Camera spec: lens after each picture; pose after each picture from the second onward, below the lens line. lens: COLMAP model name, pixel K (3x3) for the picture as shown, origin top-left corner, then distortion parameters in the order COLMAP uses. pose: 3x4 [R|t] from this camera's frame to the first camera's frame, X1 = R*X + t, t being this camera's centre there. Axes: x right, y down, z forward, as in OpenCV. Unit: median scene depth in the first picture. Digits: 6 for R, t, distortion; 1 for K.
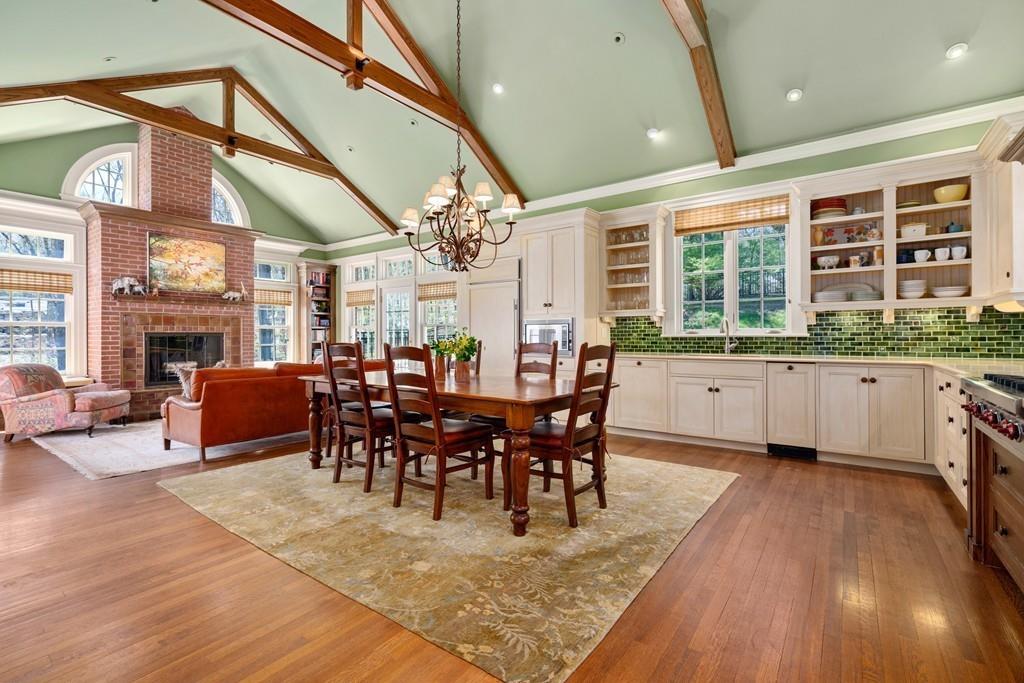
lens RADIAL K [[453.8, 0, 513.3], [0, 453.8, 331.3], [0, 0, 1]] dist [-0.000981, -0.000281]
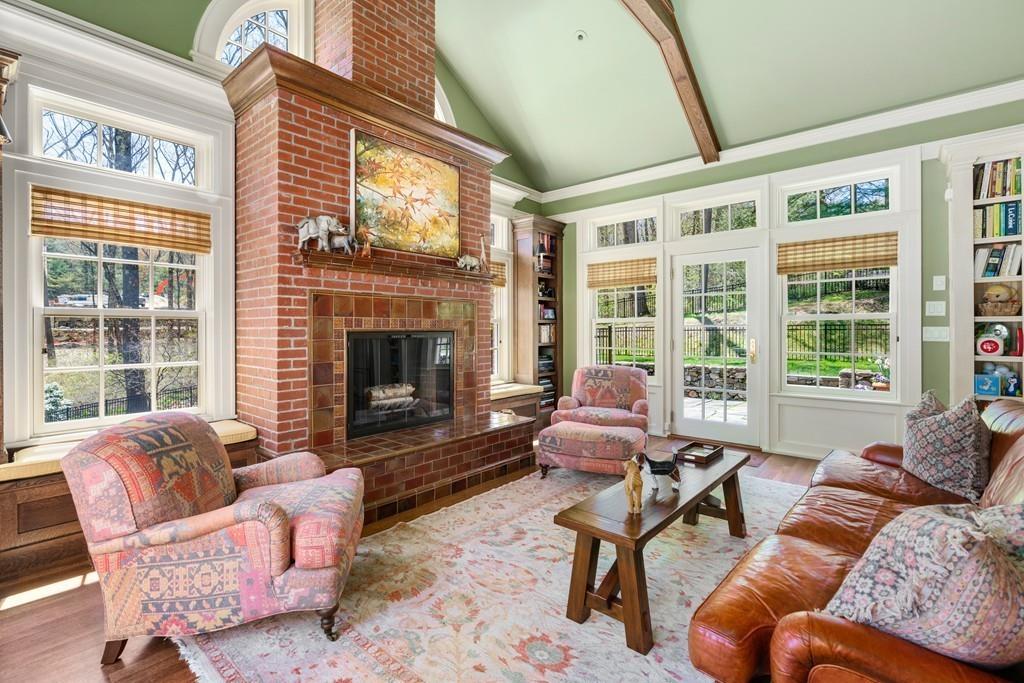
lens RADIAL K [[457.1, 0, 511.2], [0, 457.1, 324.4], [0, 0, 1]] dist [-0.002670, 0.000063]
pose [[0.997580, 0.000610, -0.069524, -0.594238], [-0.000798, 0.999996, -0.002684, -0.003592], [0.069522, 0.002733, 0.997577, 0.509472]]
